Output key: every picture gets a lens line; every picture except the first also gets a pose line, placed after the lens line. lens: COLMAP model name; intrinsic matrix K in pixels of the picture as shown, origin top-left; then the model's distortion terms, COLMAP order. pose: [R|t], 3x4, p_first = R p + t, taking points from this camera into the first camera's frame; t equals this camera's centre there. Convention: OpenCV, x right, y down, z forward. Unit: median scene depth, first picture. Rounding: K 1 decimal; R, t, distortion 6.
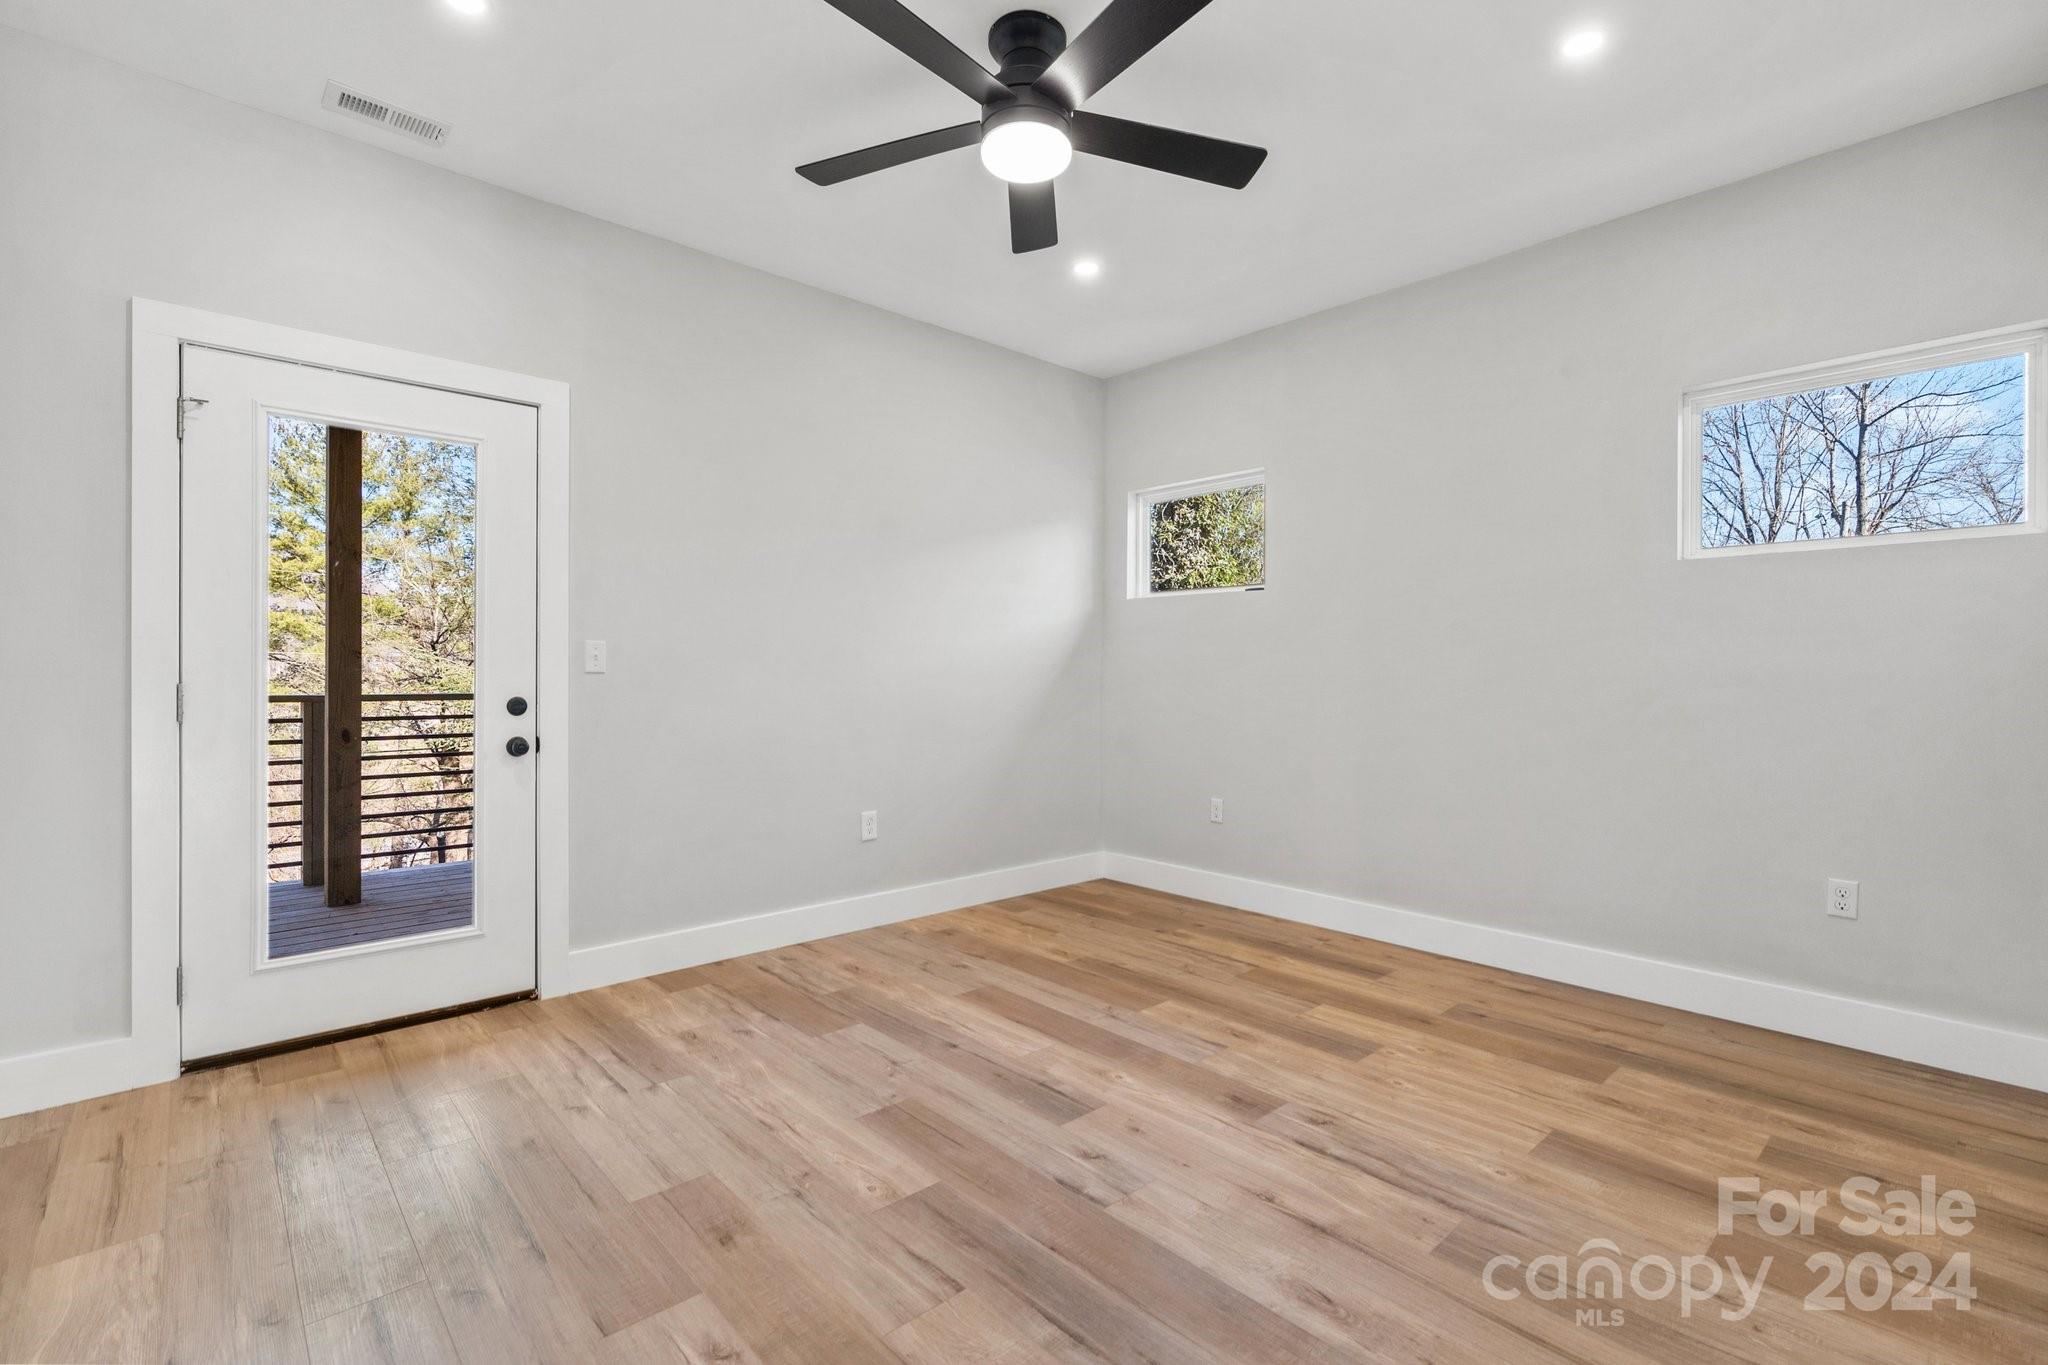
lens RADIAL K [[925.3, 0, 1027.2], [0, 925.3, 668.2], [0, 0, 1]] dist [-0.008435, 0.002588]
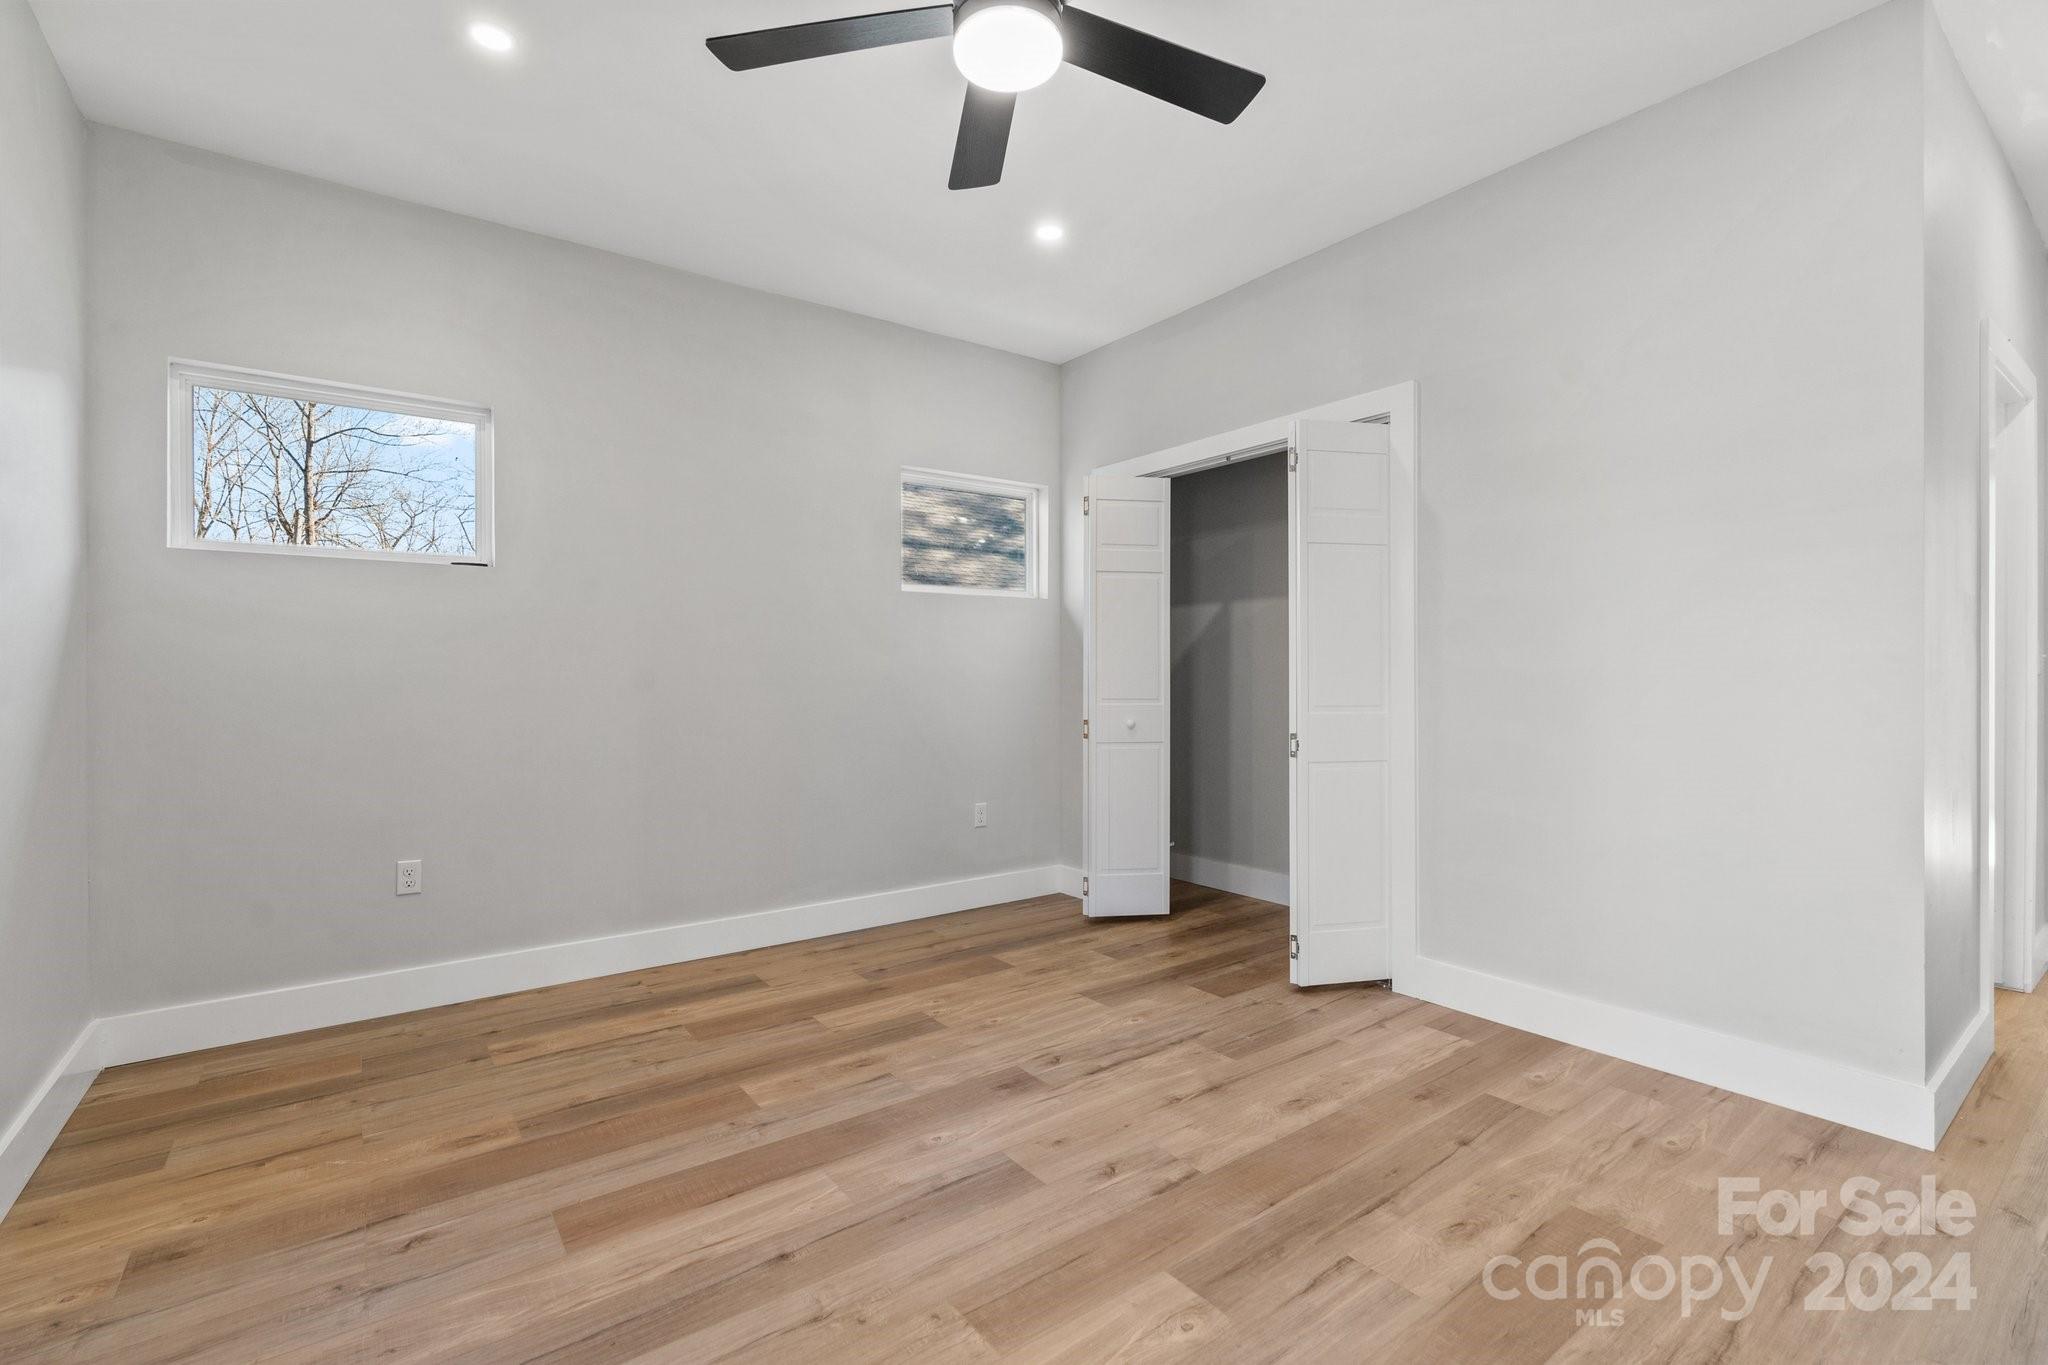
lens RADIAL K [[925.3, 0, 1023.2], [0, 925.3, 681.1], [0, 0, 1]] dist [-0.008435, 0.002588]
pose [[0.092951, -0.010887, 0.995611, -0.679259], [-0.001474, 0.999938, 0.011072, -0.000076], [-0.995670, -0.002497, 0.092929, 0.751843]]
